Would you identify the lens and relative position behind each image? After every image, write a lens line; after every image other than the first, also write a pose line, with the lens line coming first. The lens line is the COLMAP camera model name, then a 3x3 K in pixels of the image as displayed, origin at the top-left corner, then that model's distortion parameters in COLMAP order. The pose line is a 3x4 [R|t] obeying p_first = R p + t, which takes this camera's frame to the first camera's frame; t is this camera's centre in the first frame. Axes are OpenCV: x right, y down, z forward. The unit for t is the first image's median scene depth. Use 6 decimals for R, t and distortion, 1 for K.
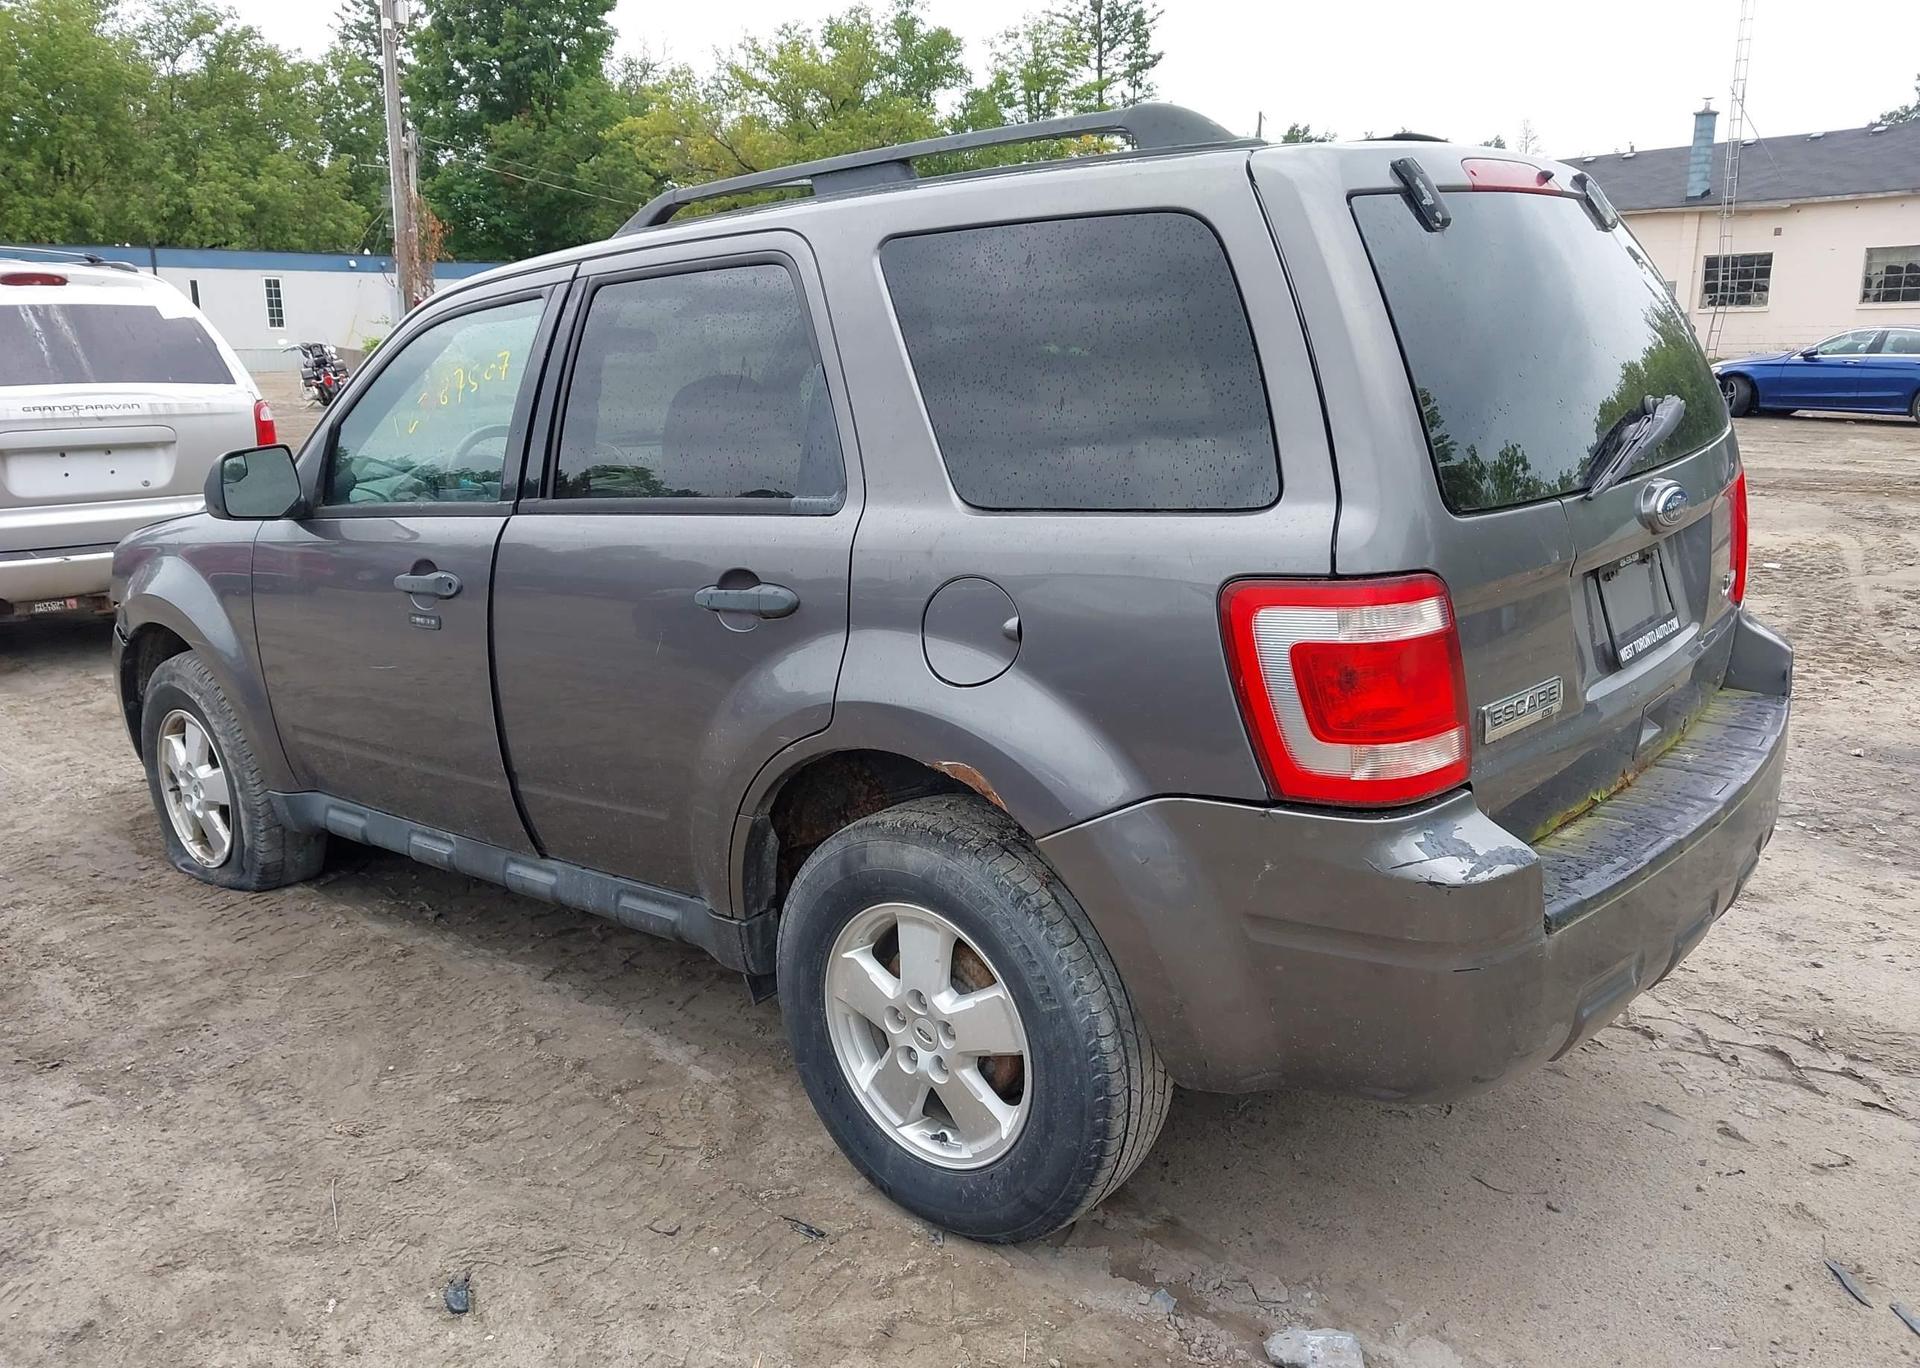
lens RADIAL K [[1484.1, 0, 941.2], [0, 1484.1, 661.7], [0, 0, 1]] dist [-0.001742, 0.001777]
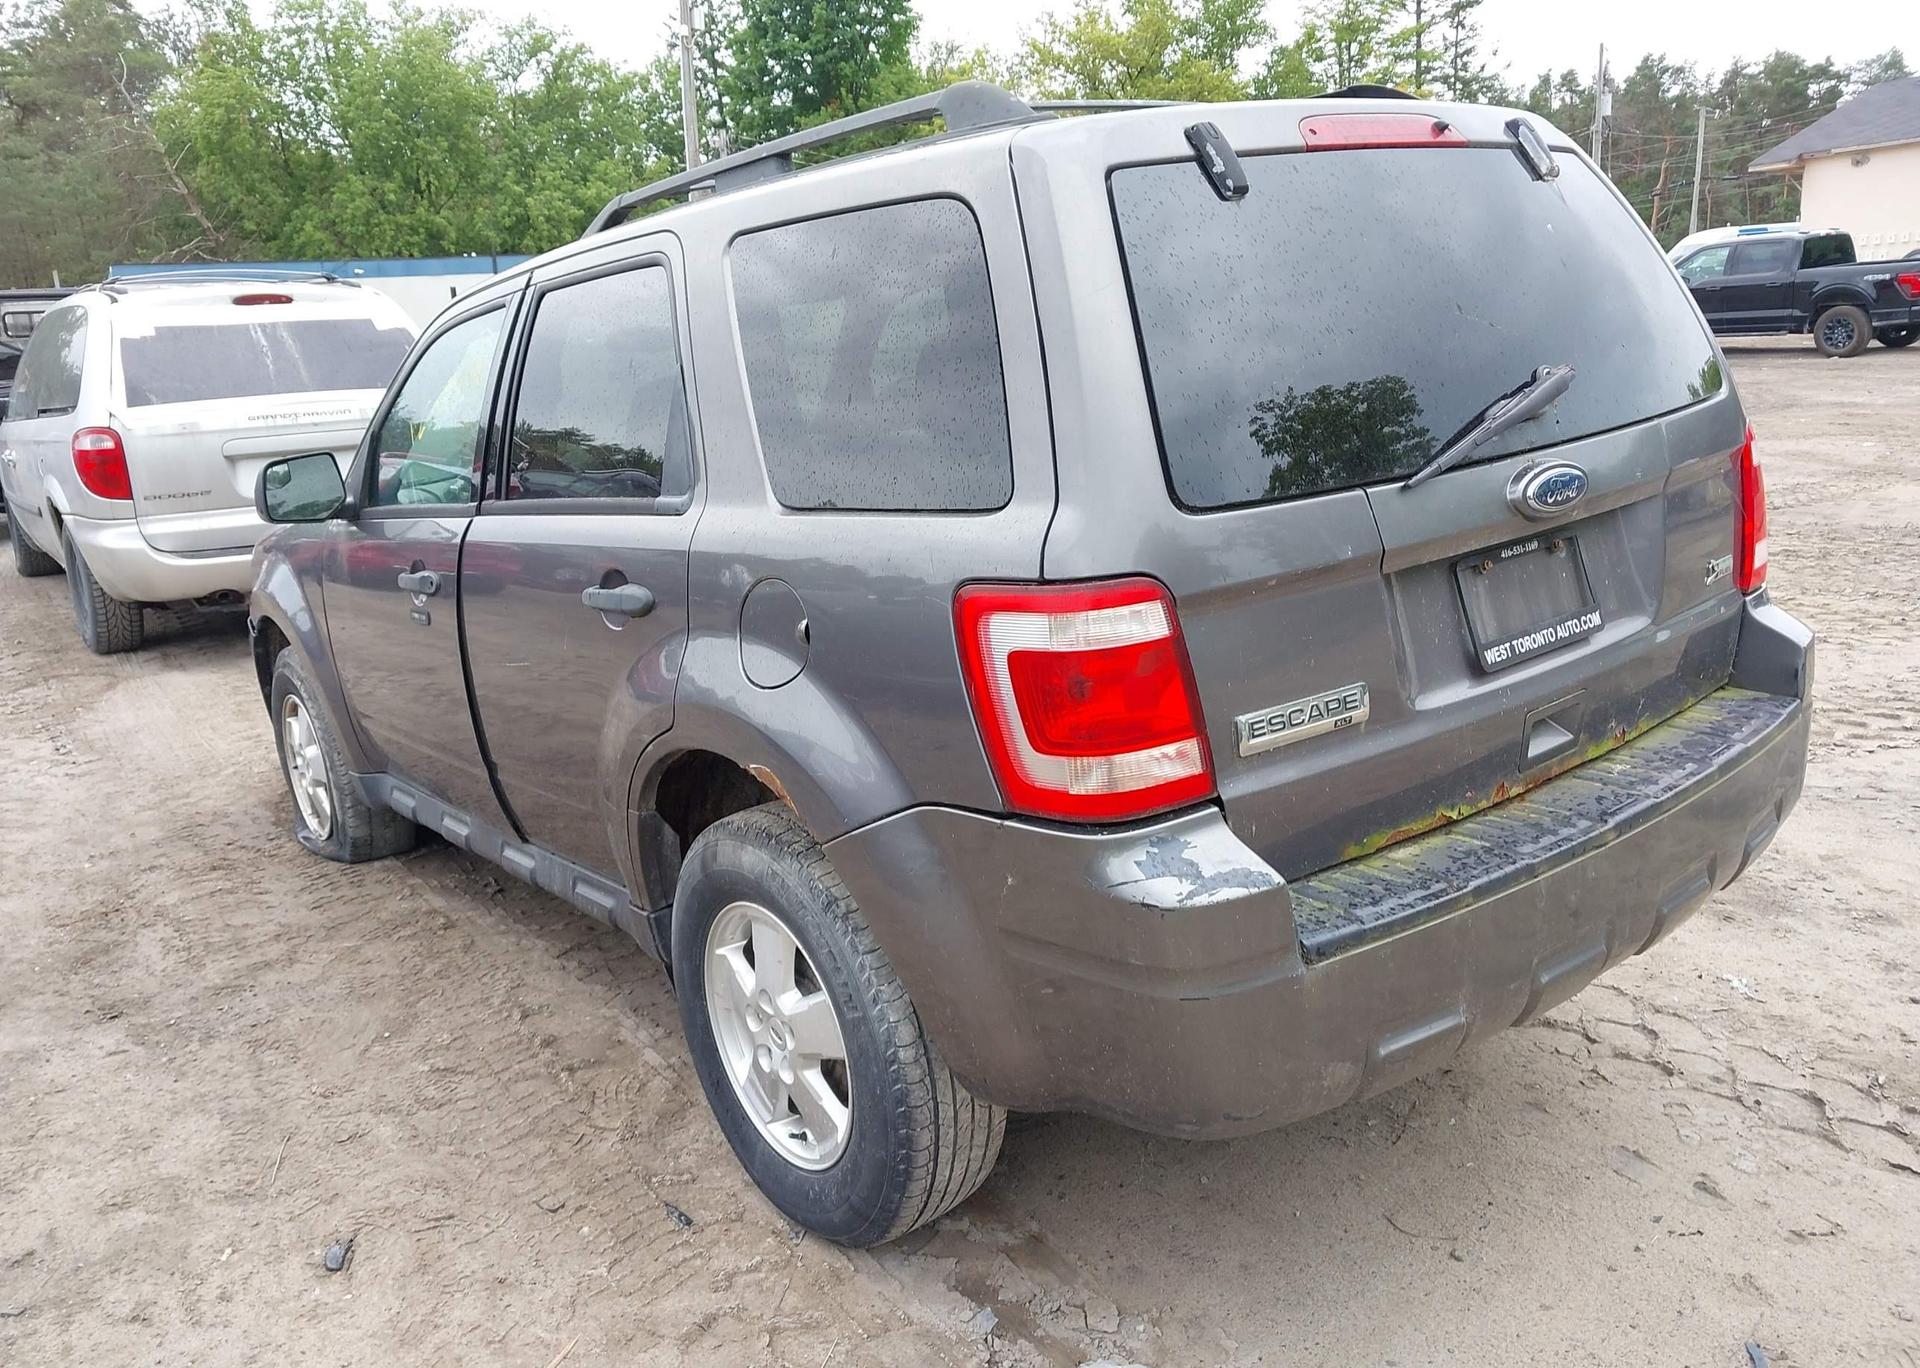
lens RADIAL K [[1484.1, 0, 941.2], [0, 1484.1, 661.7], [0, 0, 1]] dist [-0.001742, 0.001777]
pose [[0.979238, 0.001595, -0.202706, 0.247176], [0.001827, 0.999859, 0.016692, -0.013191], [0.202704, -0.016716, 0.979097, 0.037836]]
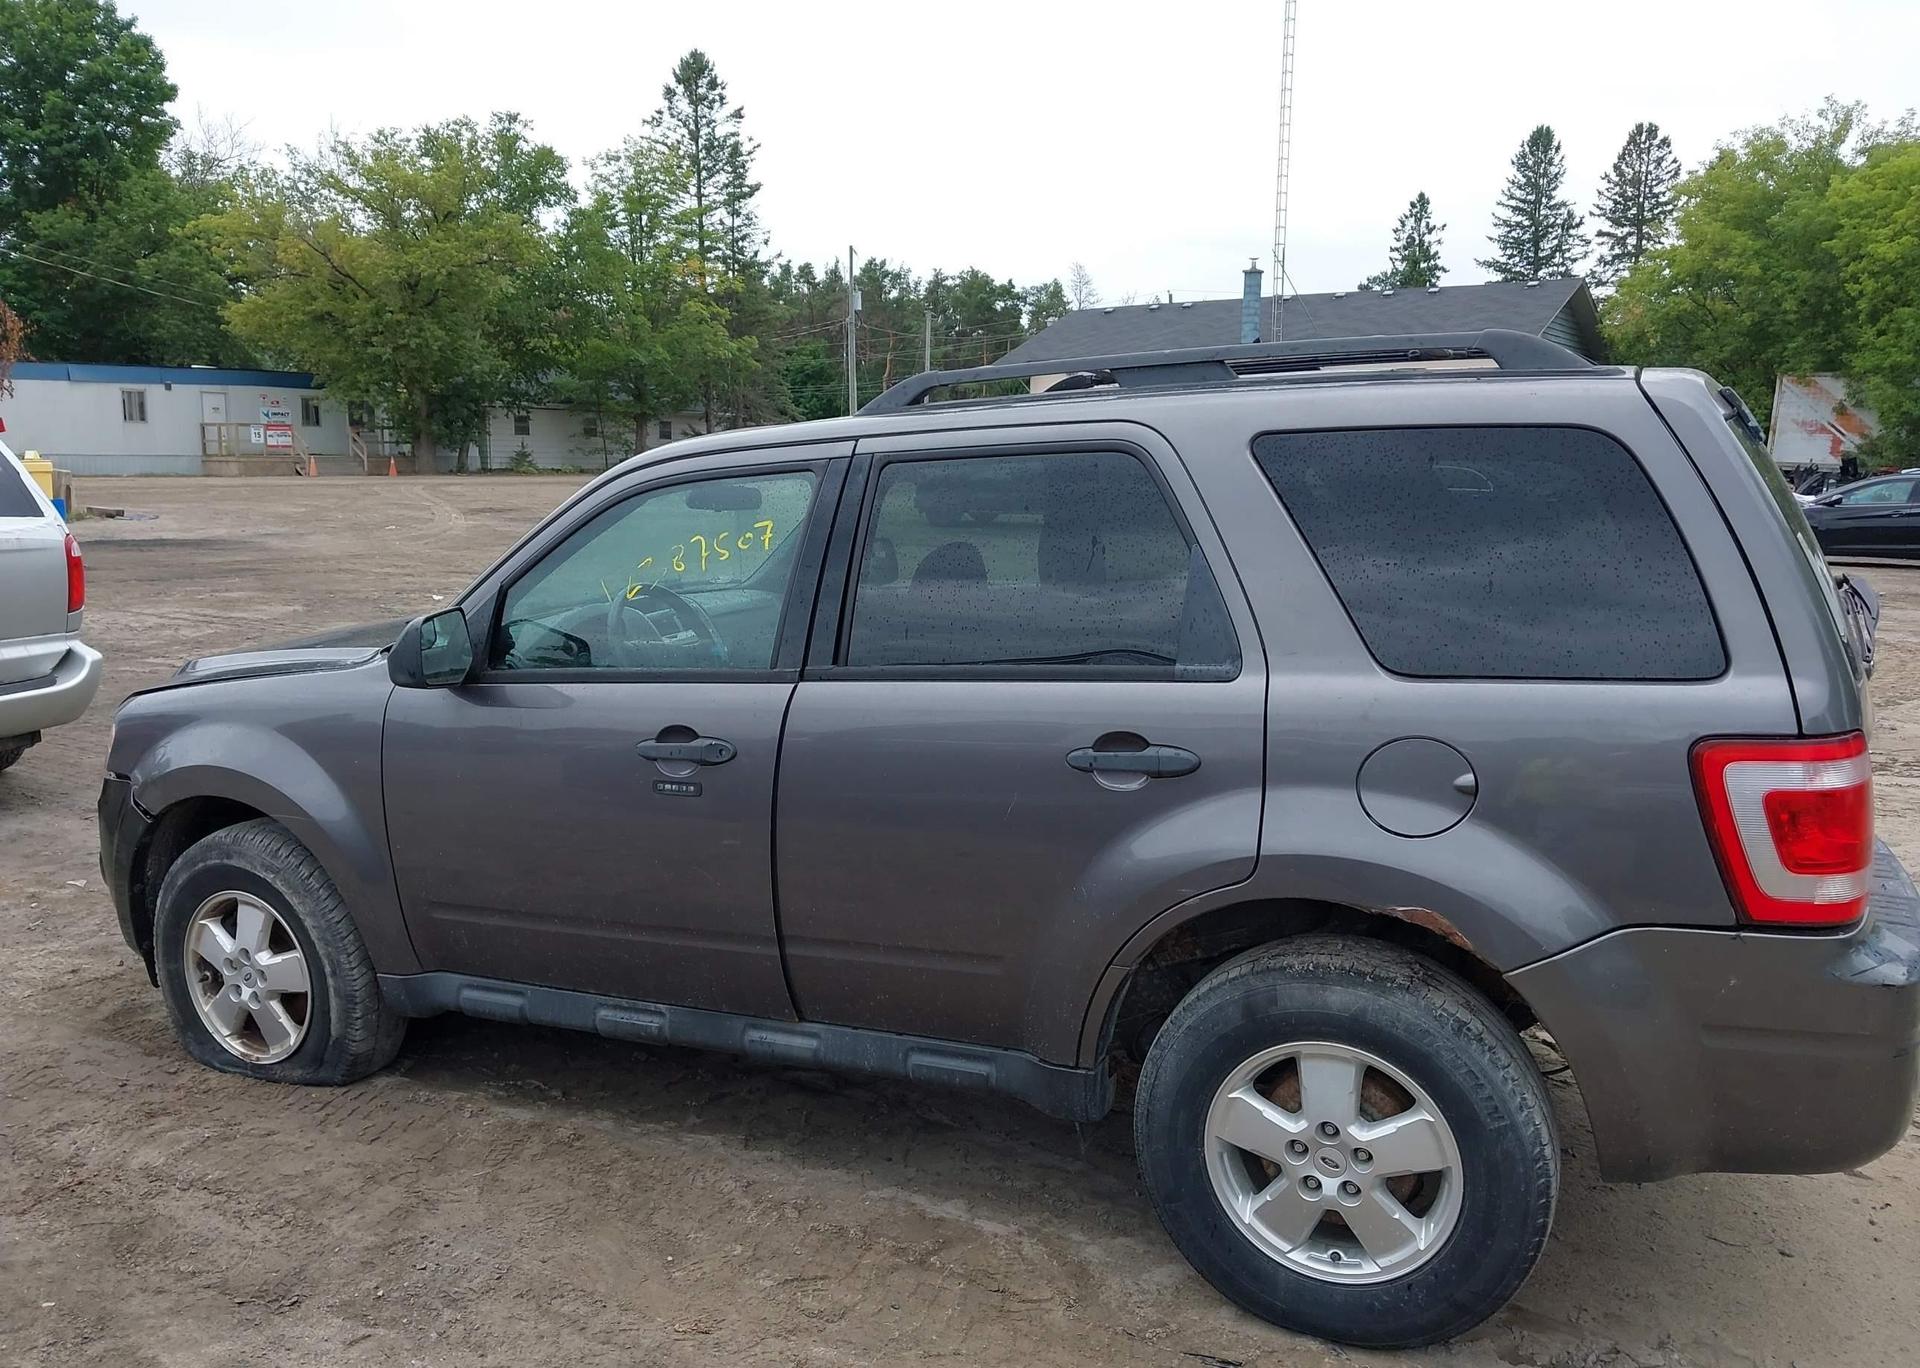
lens RADIAL K [[1472.8, 0, 948.5], [0, 1472.8, 684.5], [0, 0, 1]] dist [-0.002296, -0.001451]
pose [[0.964466, -0.020966, 0.263374, -0.455388], [0.037124, 0.997711, -0.056524, -0.036296], [-0.261586, 0.064293, 0.963037, 0.016829]]
